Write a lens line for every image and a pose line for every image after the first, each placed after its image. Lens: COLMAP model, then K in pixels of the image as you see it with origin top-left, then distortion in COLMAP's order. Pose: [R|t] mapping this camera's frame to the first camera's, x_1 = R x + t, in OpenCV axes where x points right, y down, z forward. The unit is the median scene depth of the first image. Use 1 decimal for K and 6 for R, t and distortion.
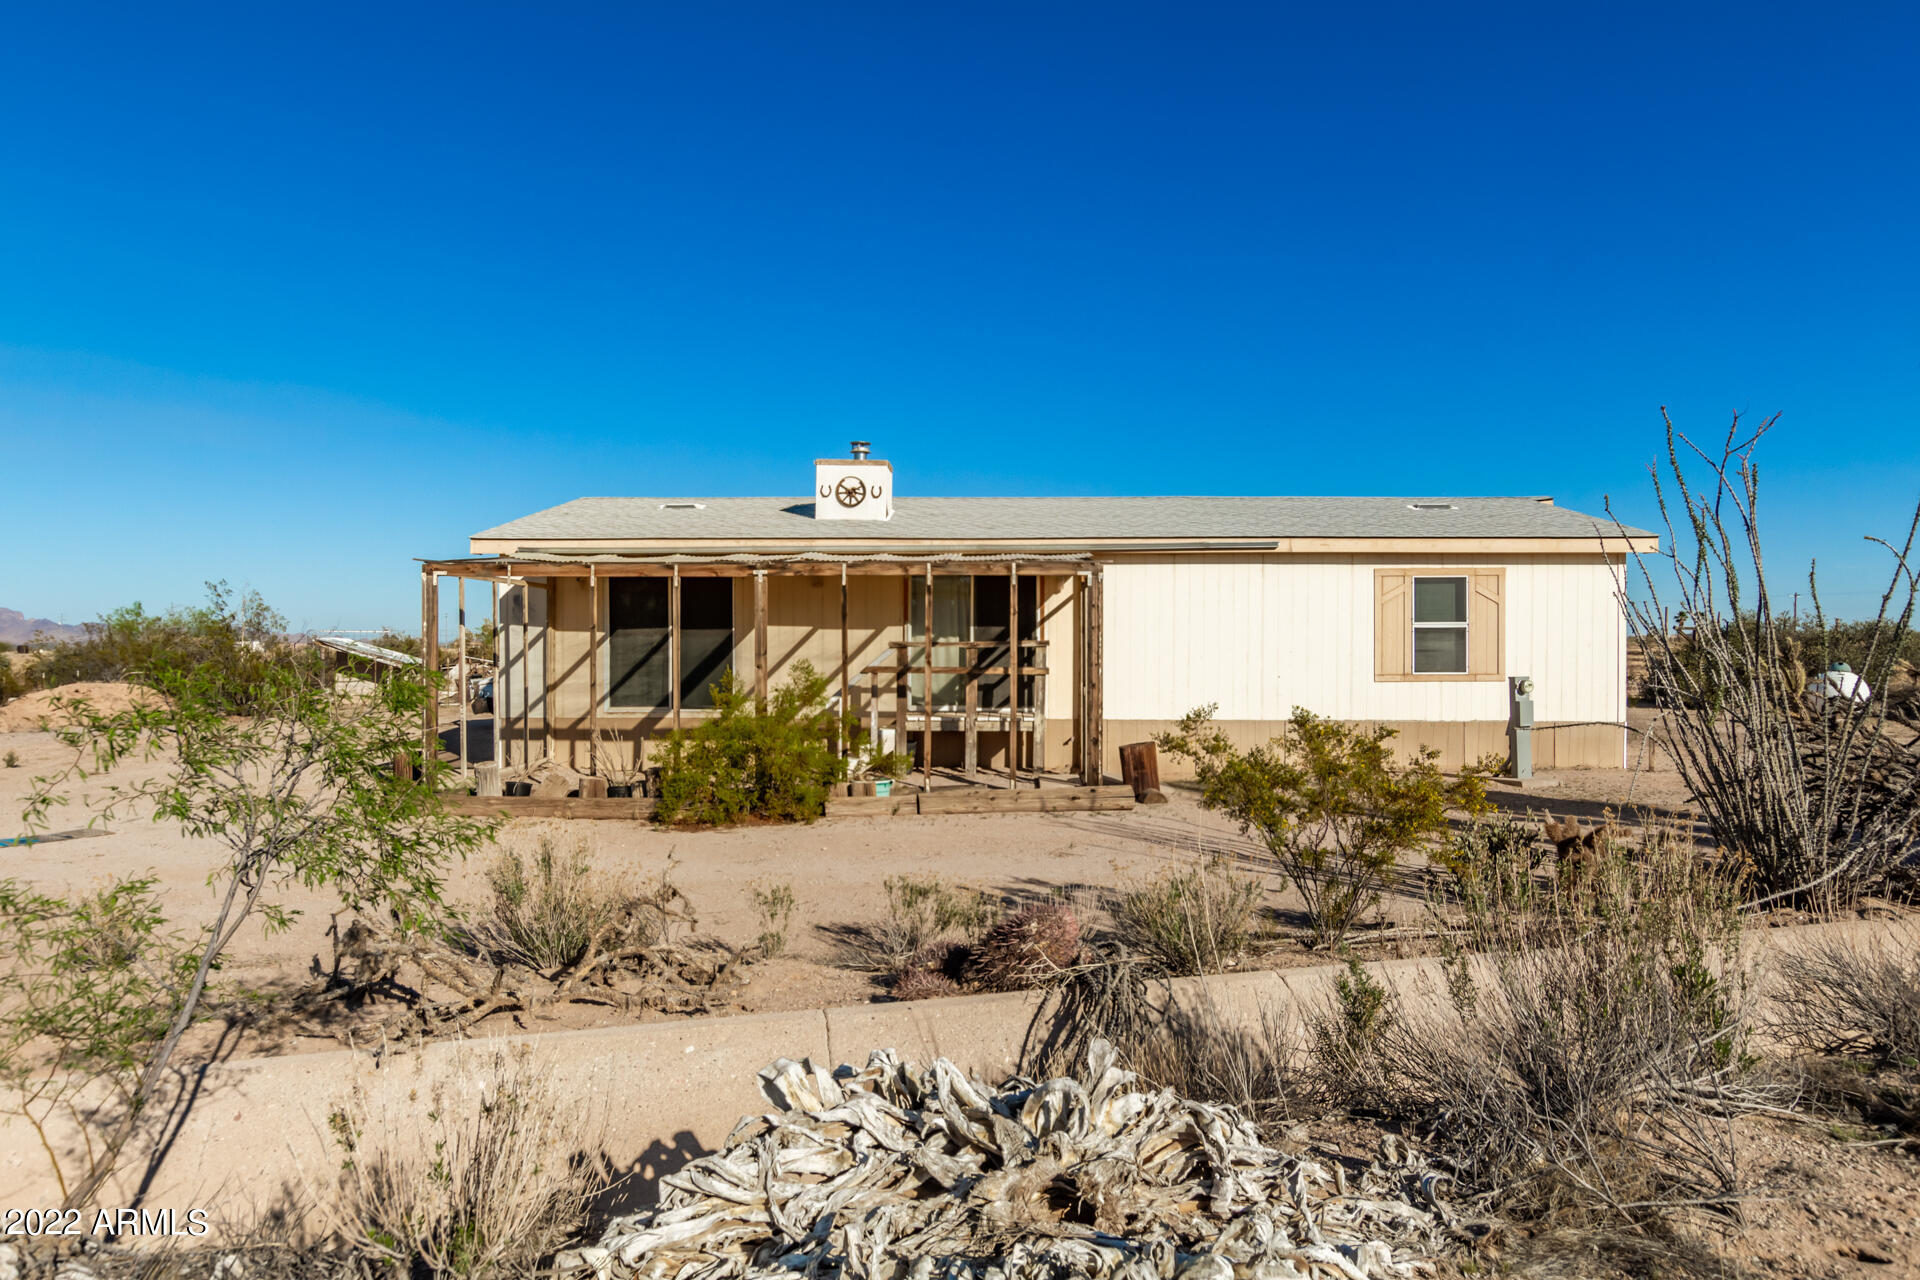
lens RADIAL K [[1268.3, 0, 971.8], [0, 1268.3, 641.6], [0, 0, 1]] dist [0.002422, 0.000488]
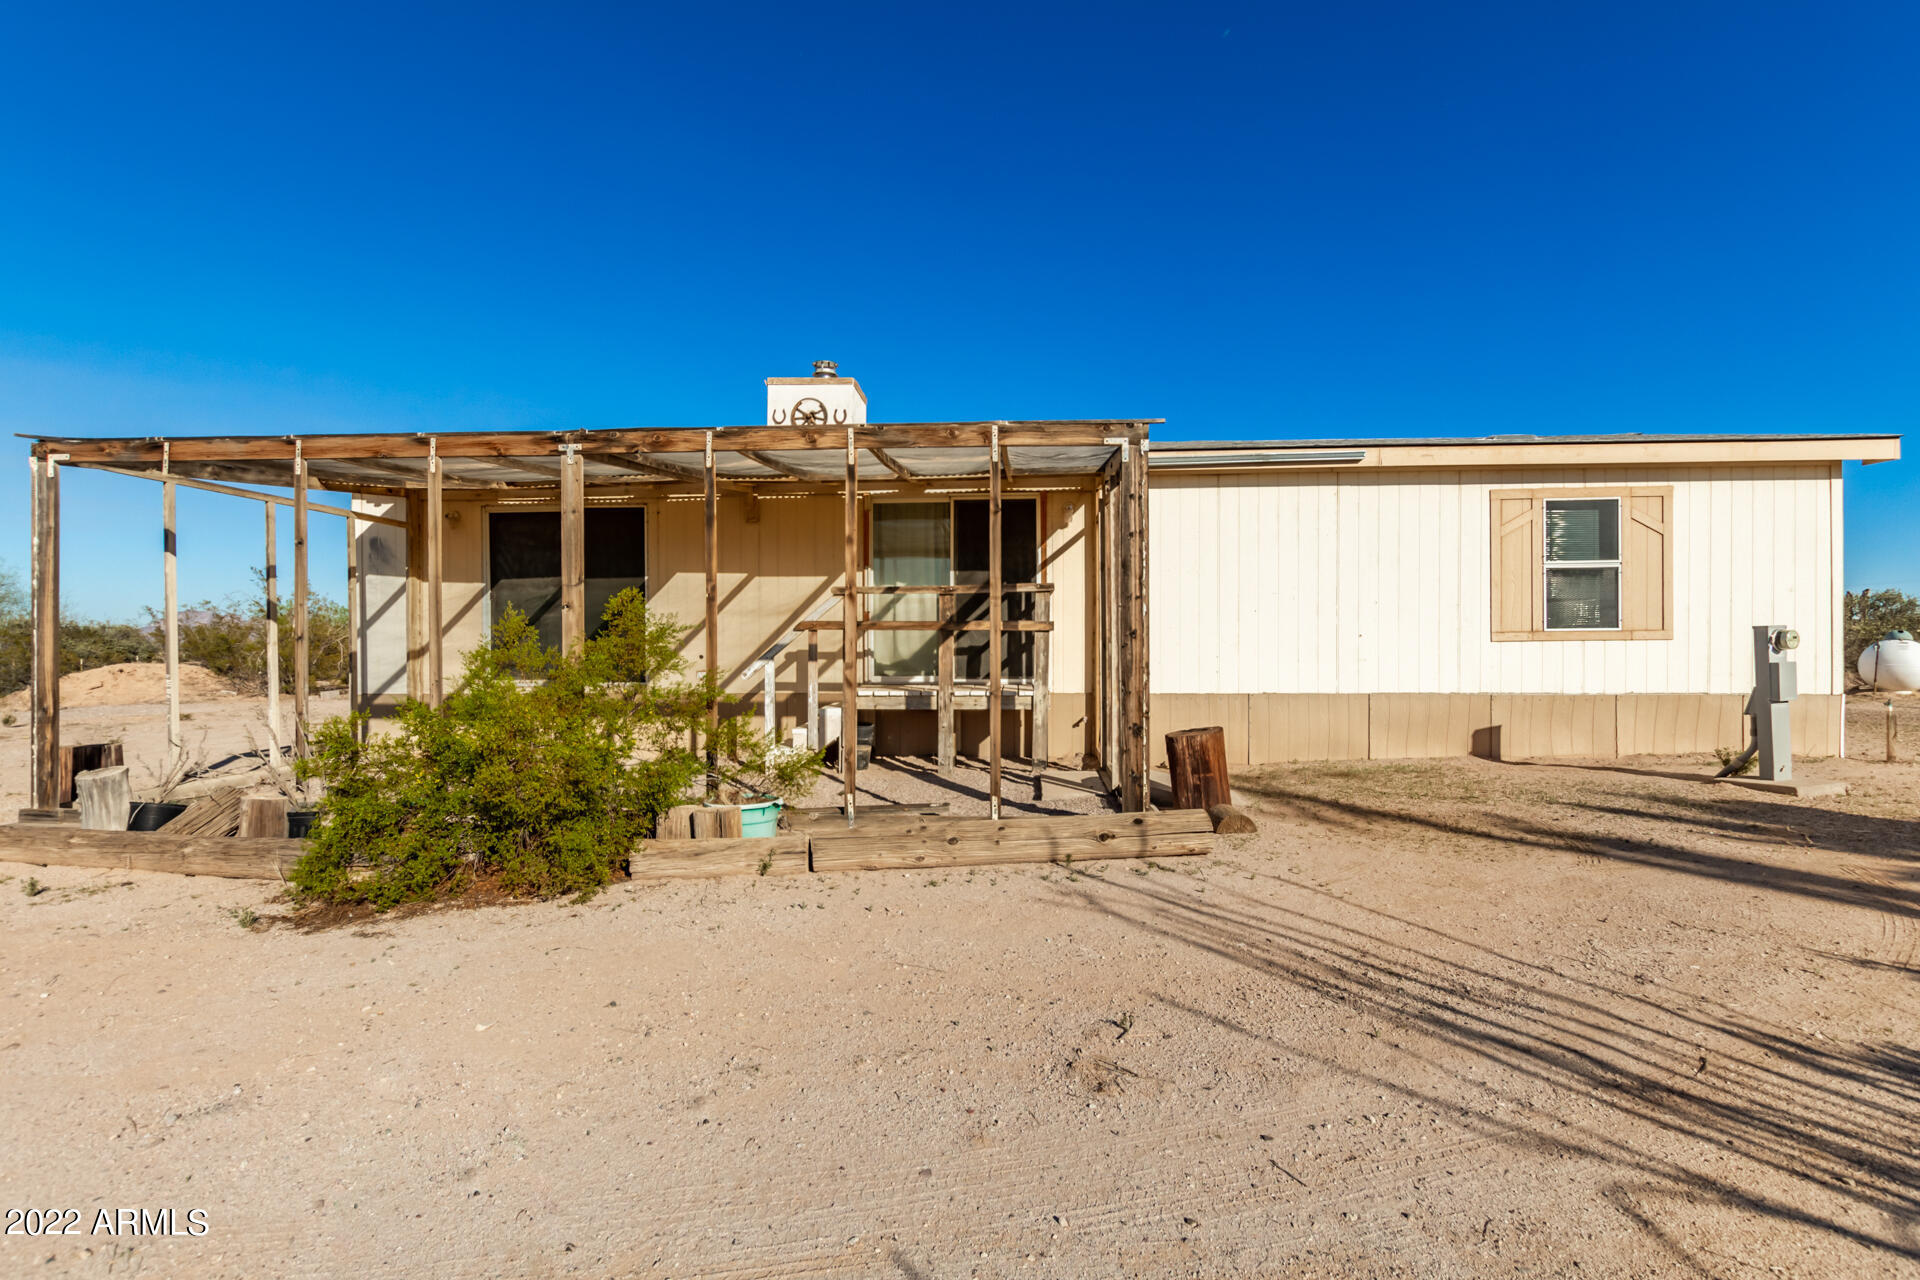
lens RADIAL K [[884.9, 0, 967.8], [0, 884.9, 640.5], [0, 0, 1]] dist [0.001950, 0.000283]
pose [[0.999504, -0.005113, -0.031068, 0.026259], [0.005115, 0.999987, -0.000026, 0.029675], [0.031068, -0.000133, 0.999517, 0.472533]]
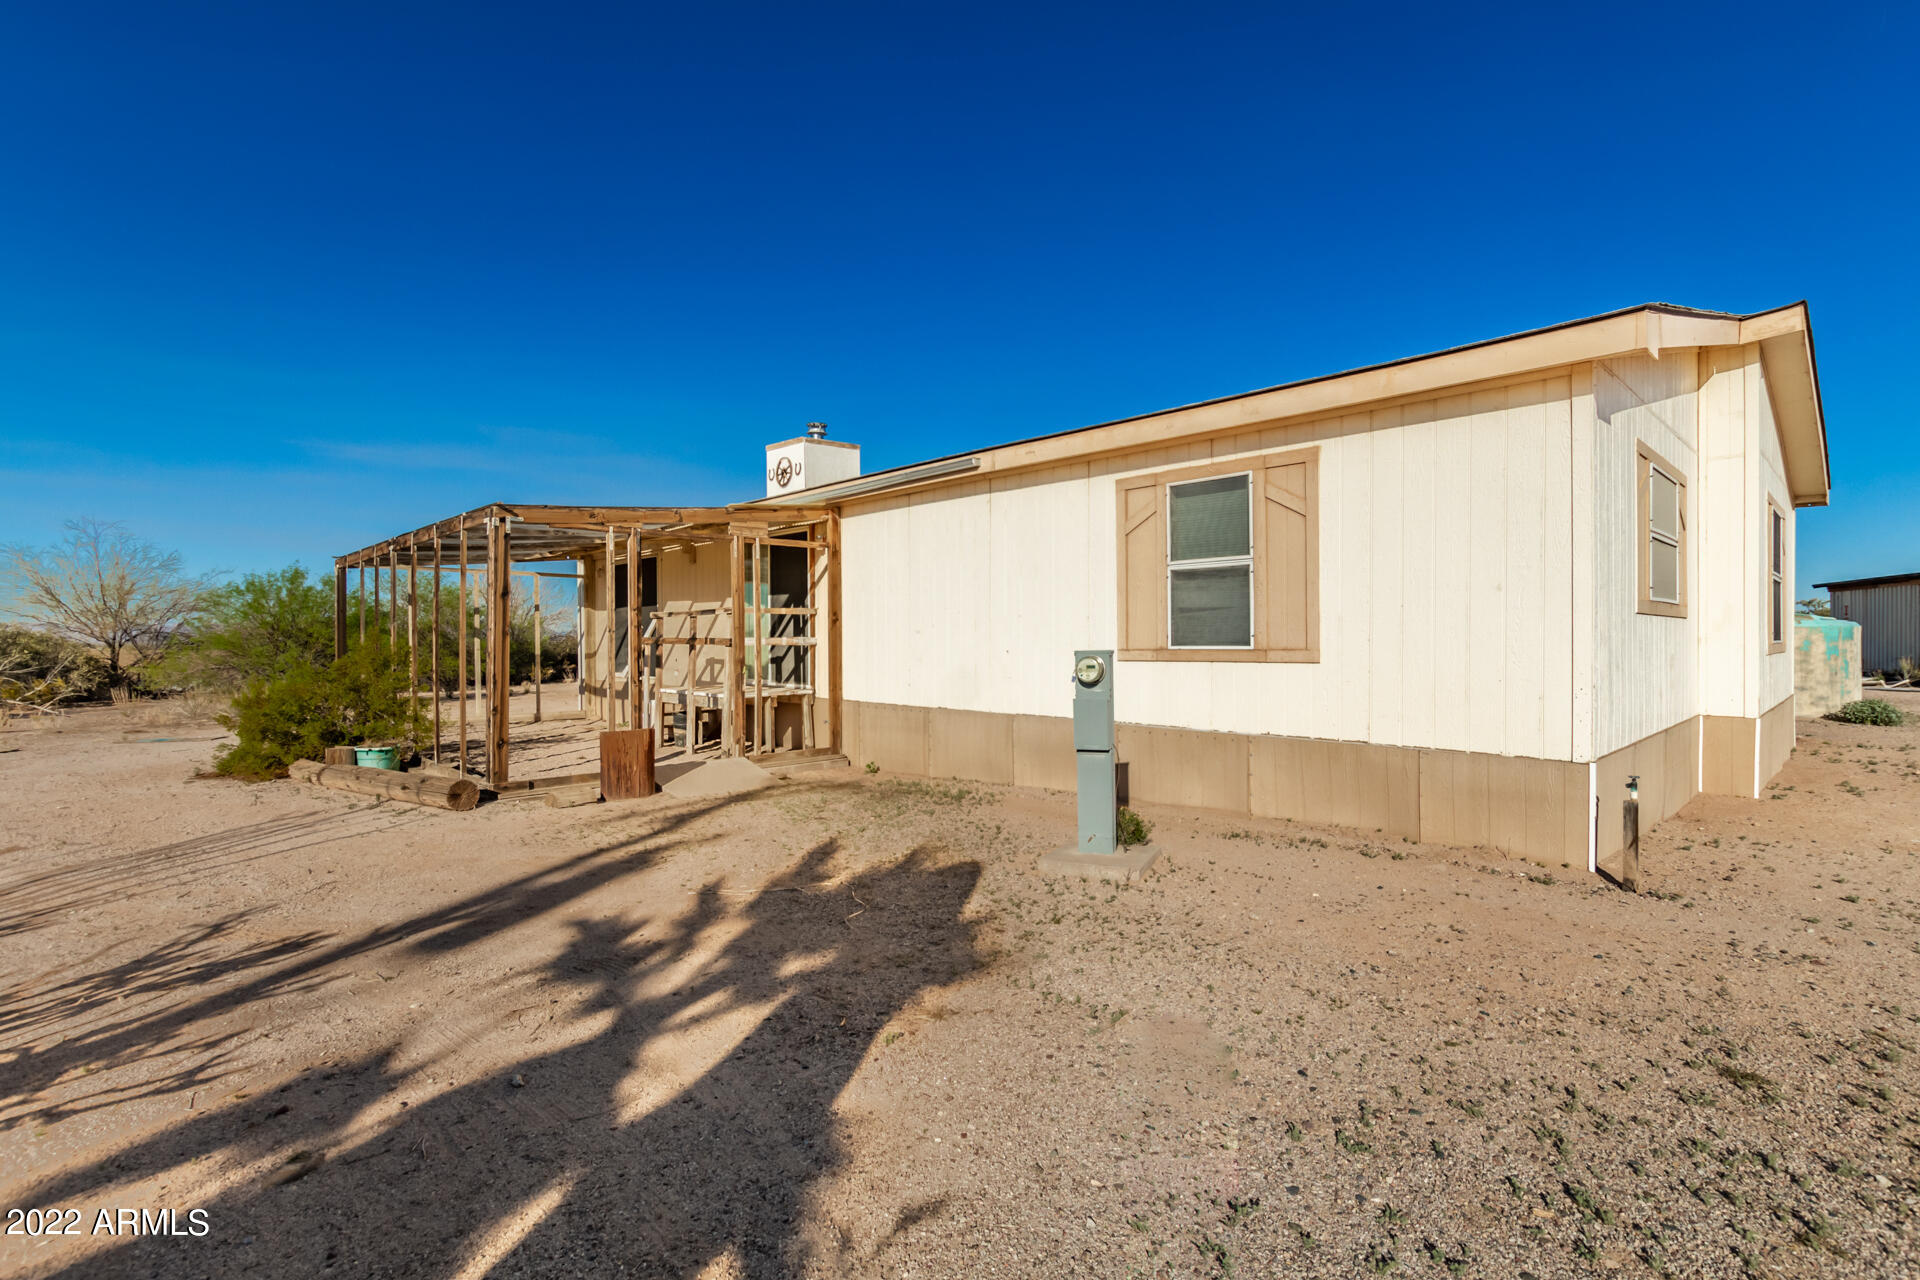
lens RADIAL K [[884.9, 0, 967.8], [0, 884.9, 640.5], [0, 0, 1]] dist [0.001950, 0.000283]
pose [[0.713767, -0.001757, -0.700381, 0.572713], [0.013118, 0.999855, 0.010860, 0.016008], [0.700260, -0.016939, 0.713687, 0.639237]]
